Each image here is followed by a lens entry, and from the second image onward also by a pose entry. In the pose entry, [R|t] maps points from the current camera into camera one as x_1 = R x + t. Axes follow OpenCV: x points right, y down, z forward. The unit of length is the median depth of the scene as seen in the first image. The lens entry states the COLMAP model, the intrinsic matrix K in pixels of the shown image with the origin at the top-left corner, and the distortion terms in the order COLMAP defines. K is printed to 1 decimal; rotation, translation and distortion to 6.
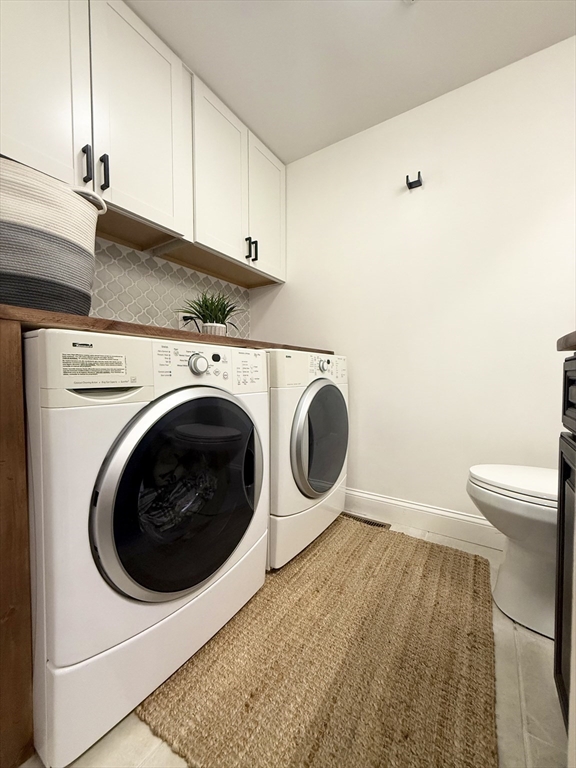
lens RADIAL K [[306.1, 0, 288.0], [0, 306.1, 384.0], [0, 0, 1]] dist [0.001070, -0.000273]
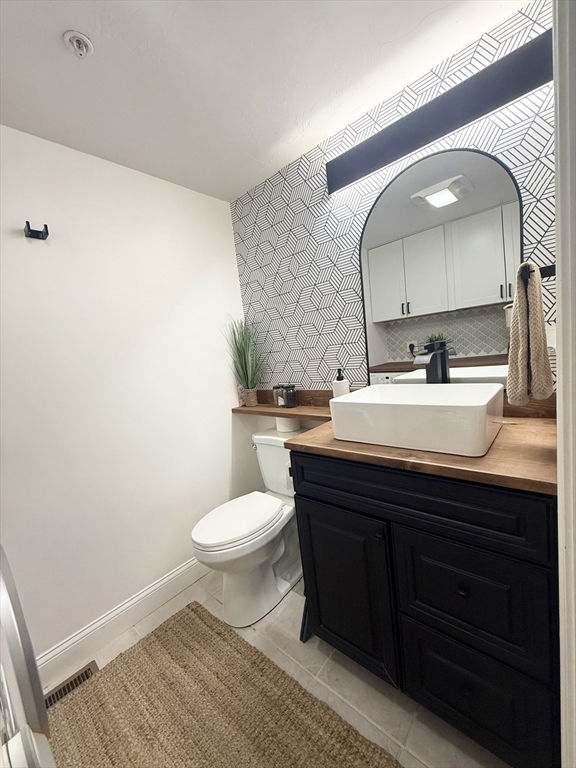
lens RADIAL K [[306.1, 0, 288.0], [0, 306.1, 384.0], [0, 0, 1]] dist [0.001070, -0.000273]
pose [[0.146432, -0.119960, 0.981920, -0.379129], [0.144311, 0.984591, 0.098765, -0.337145], [-0.978638, 0.127239, 0.161487, 0.384191]]
